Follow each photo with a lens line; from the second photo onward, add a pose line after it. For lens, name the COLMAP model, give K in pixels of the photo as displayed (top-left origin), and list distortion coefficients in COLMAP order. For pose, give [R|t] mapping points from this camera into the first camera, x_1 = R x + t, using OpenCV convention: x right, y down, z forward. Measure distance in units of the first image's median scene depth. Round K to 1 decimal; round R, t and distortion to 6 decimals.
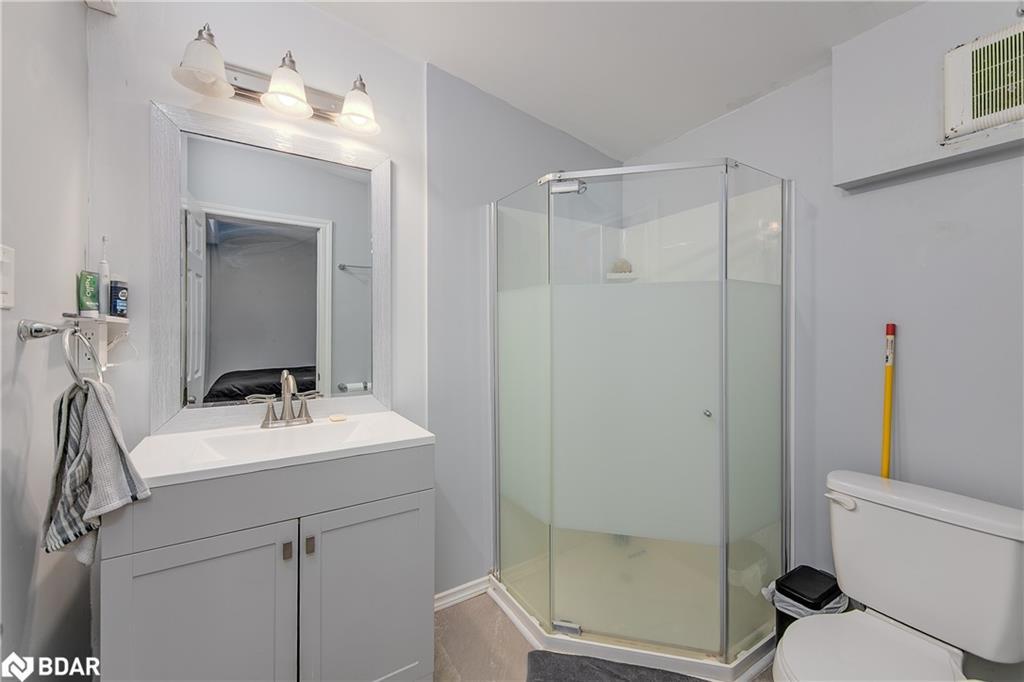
lens RADIAL K [[404.1, 0, 508.2], [0, 404.1, 328.2], [0, 0, 1]] dist [0.028202, -0.008018]
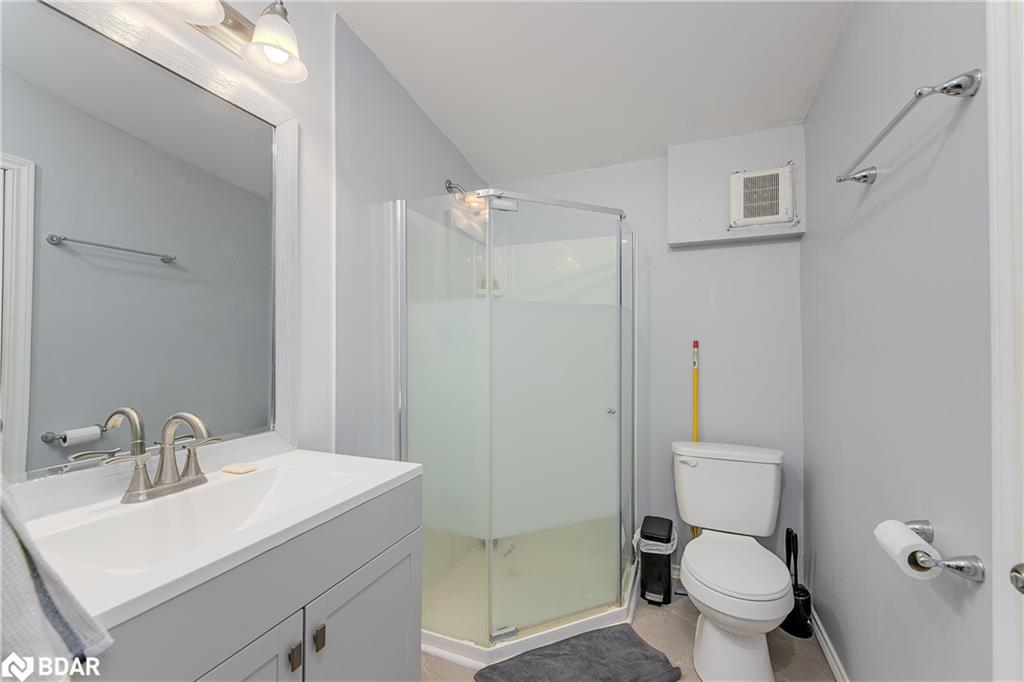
lens RADIAL K [[417.0, 0, 512.0], [0, 417.0, 341.0], [0, 0, 1]] dist [0.017895, -0.000374]
pose [[0.806237, 0.007511, 0.591545, -0.501121], [-0.005450, 0.999971, -0.005269, 0.002933], [-0.591568, 0.001024, 0.806255, 0.147245]]
